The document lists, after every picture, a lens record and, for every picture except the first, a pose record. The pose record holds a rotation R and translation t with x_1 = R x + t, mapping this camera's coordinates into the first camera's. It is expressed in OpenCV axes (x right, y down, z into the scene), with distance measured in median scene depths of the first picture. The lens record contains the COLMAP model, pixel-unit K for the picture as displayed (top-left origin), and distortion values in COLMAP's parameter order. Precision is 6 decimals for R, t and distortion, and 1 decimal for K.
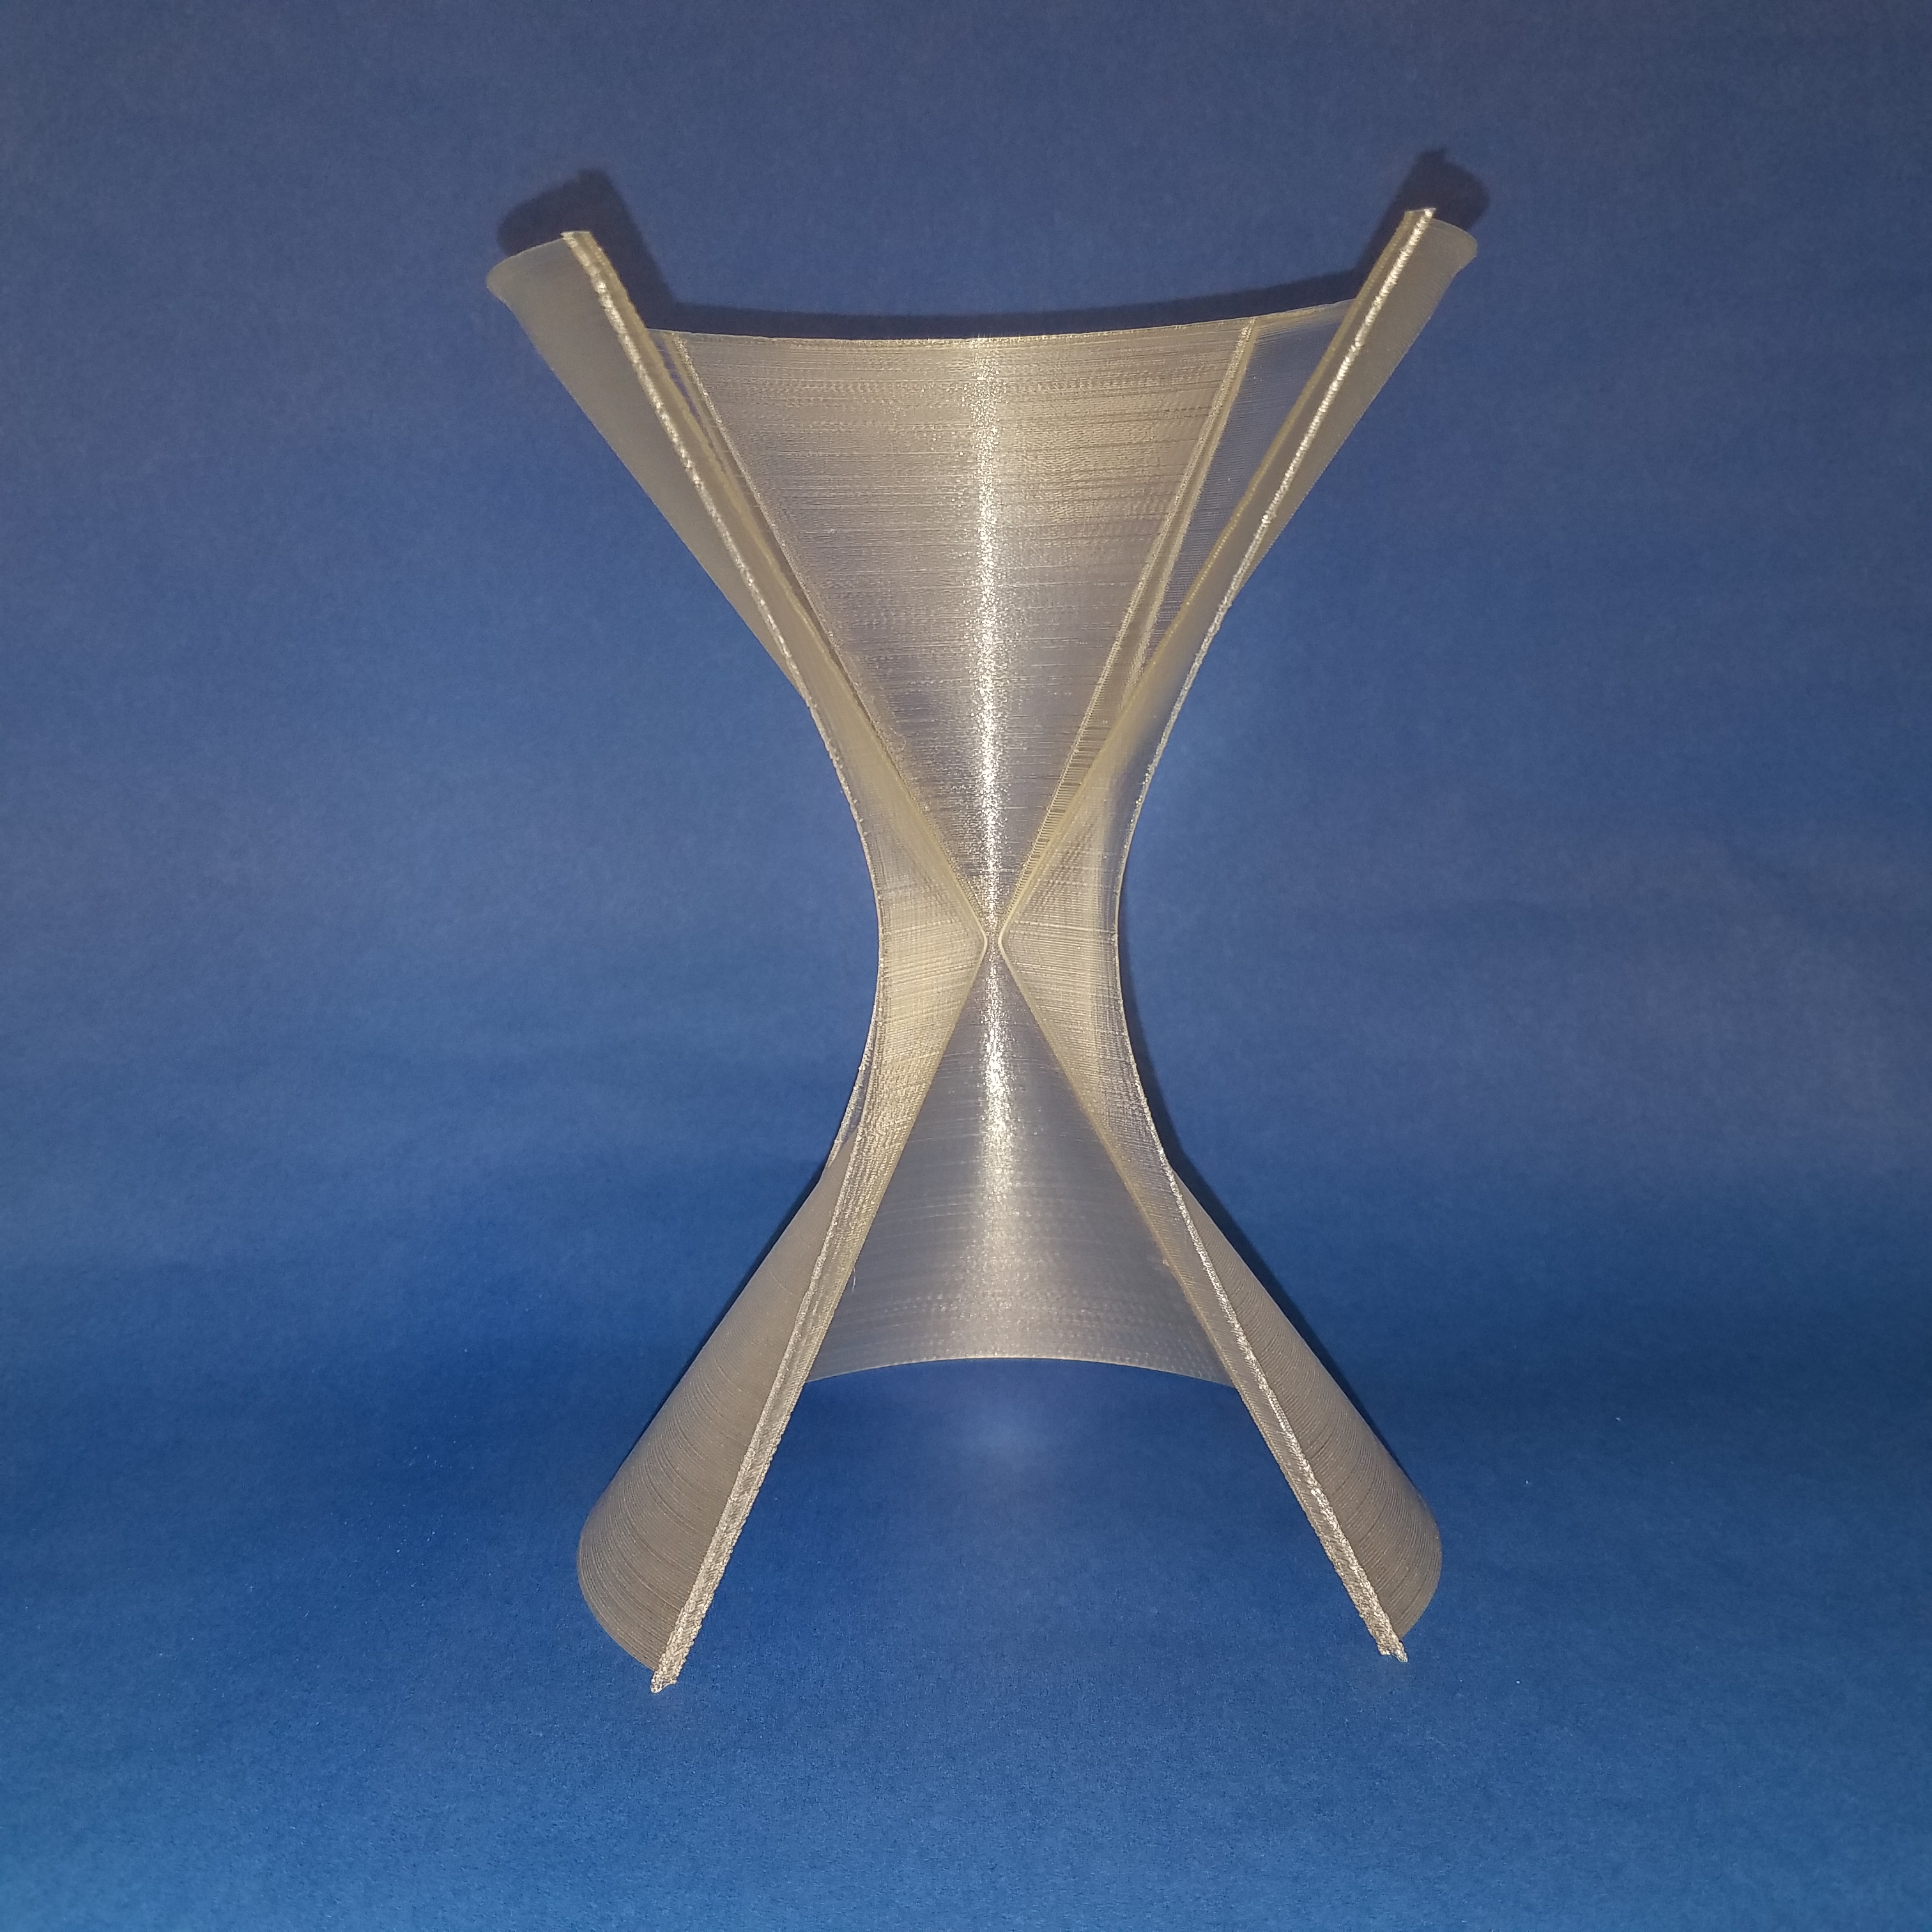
lens RADIAL K [[1903.5, 0, 958.0], [0, 1903.5, 981.2], [0, 0, 1]] dist [0.279806, -0.686778]
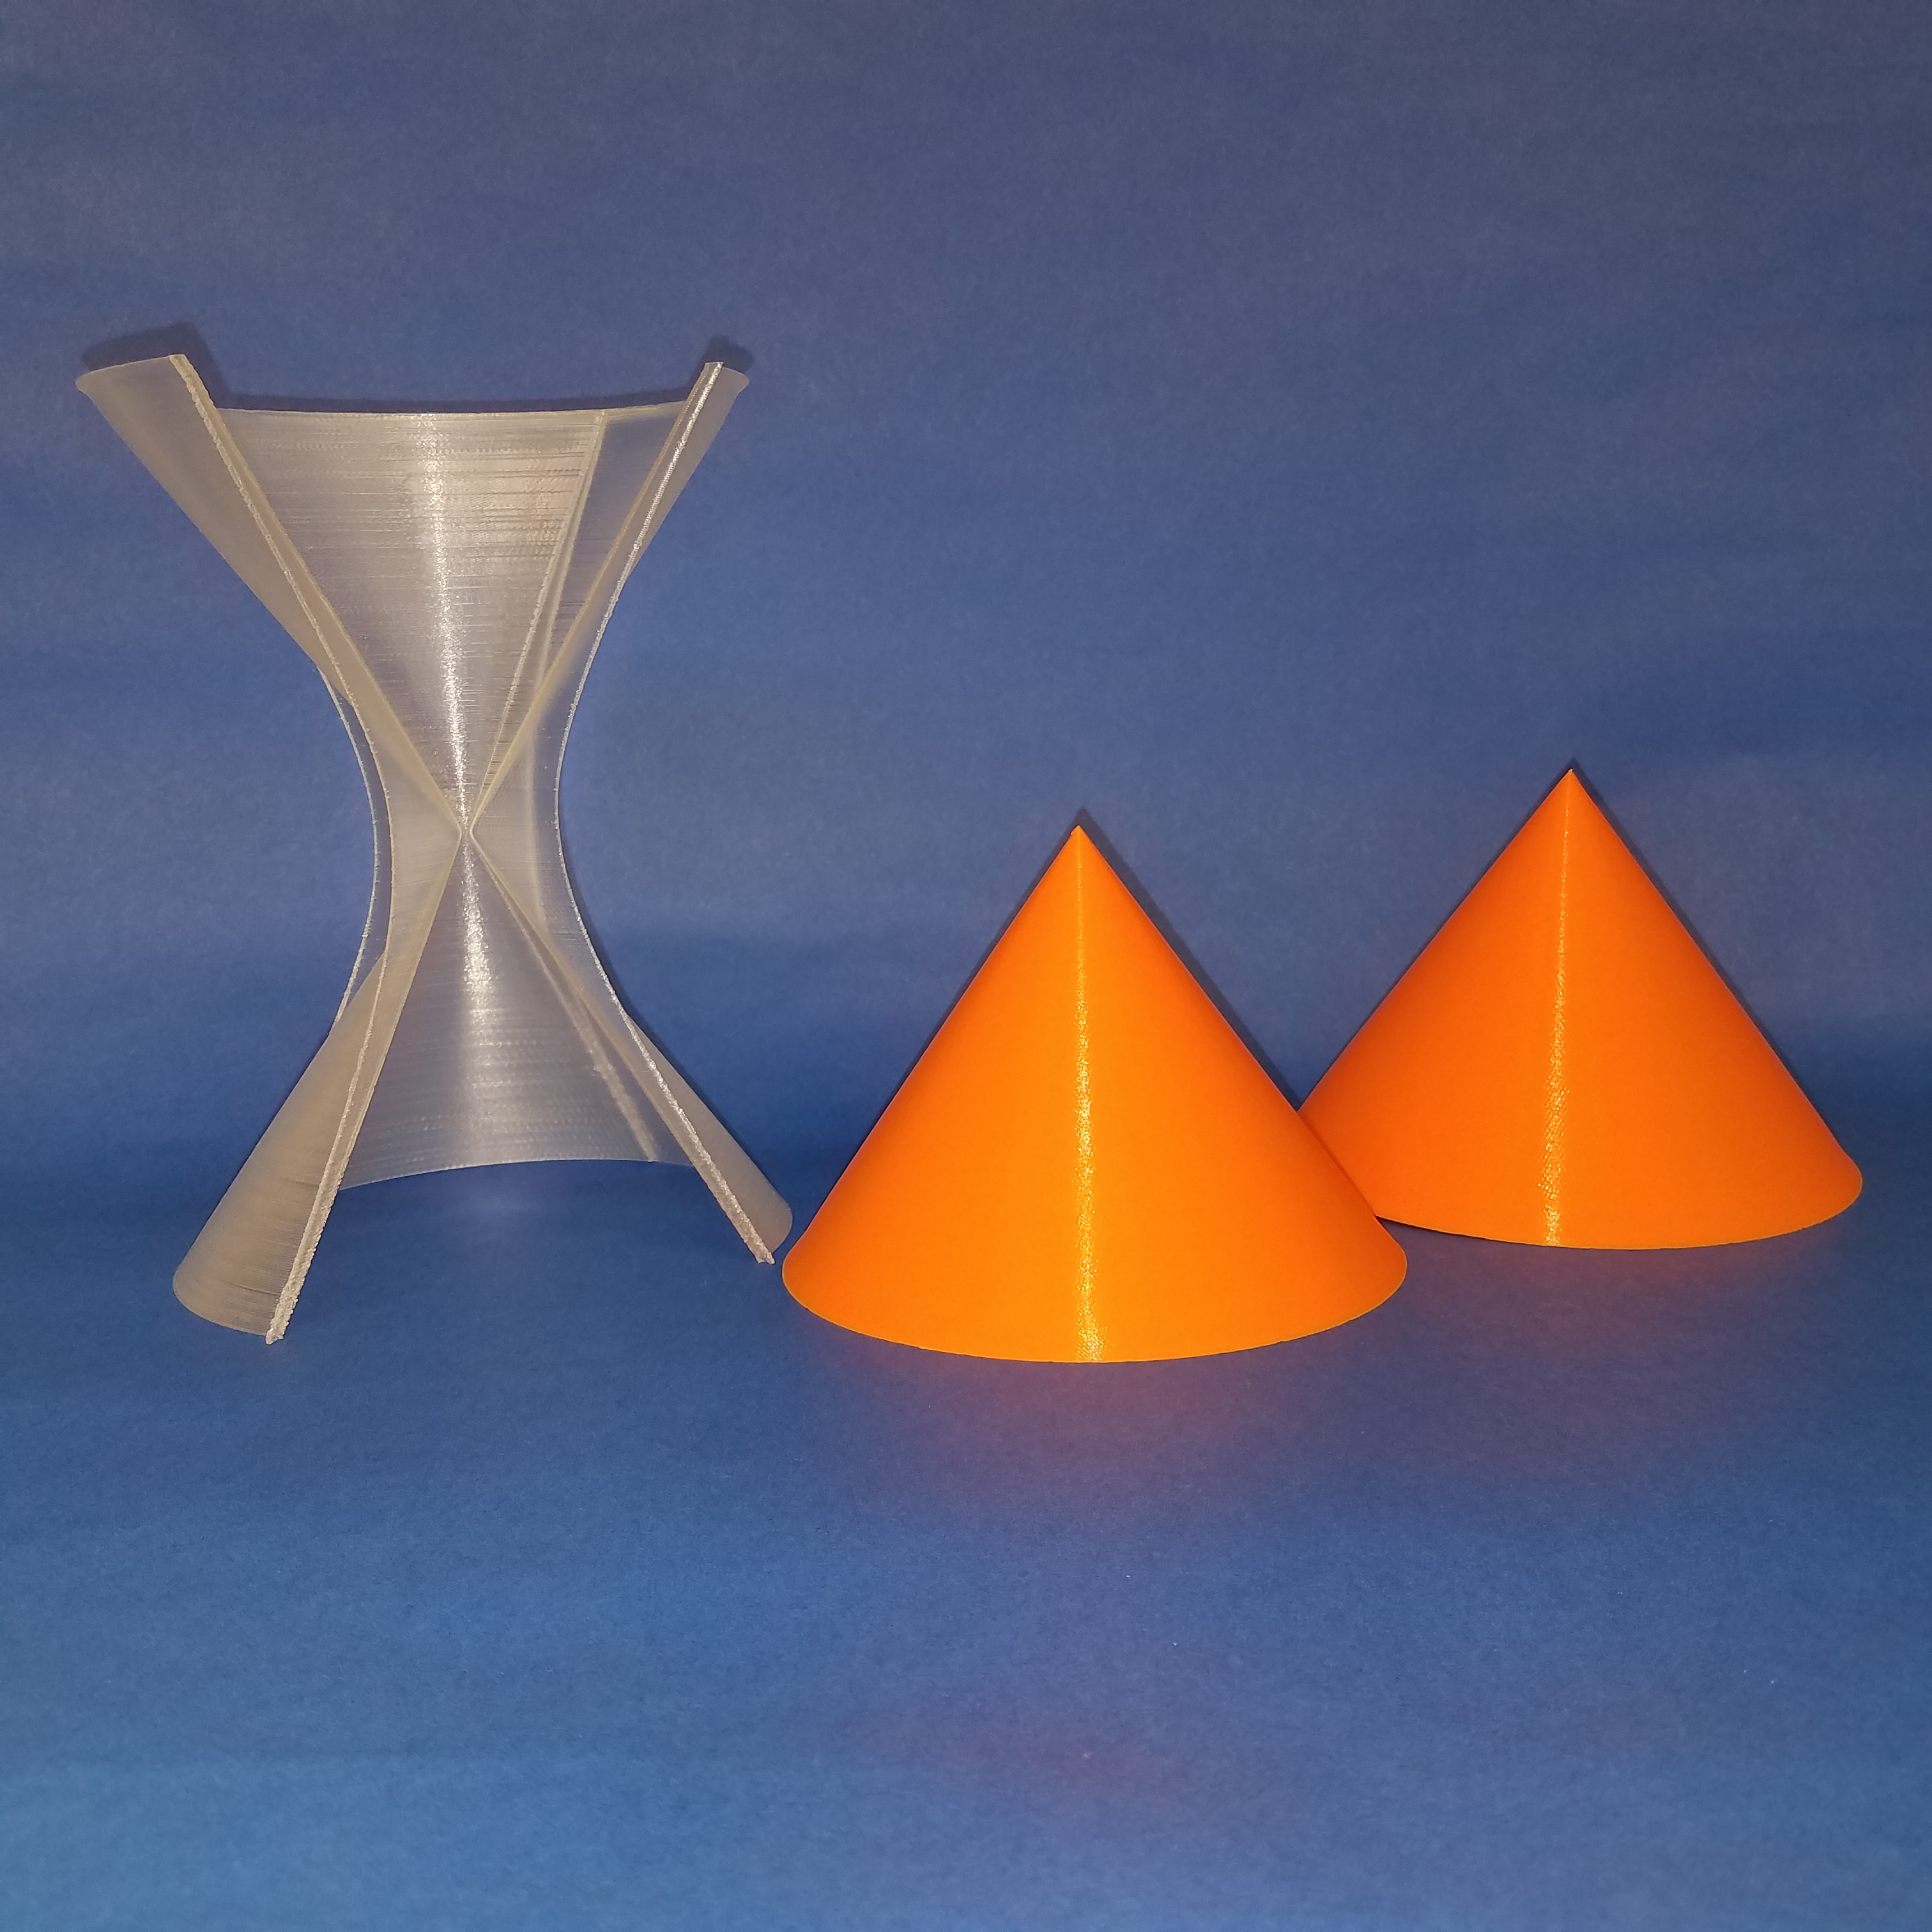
lens RADIAL K [[1903.5, 0, 958.0], [0, 1903.5, 981.2], [0, 0, 1]] dist [0.279806, -0.686778]
pose [[0.938942, -0.069281, 0.337029, -0.130400], [0.075485, 0.997133, -0.005322, 0.124694], [-0.335694, 0.030437, 0.941479, -0.489018]]
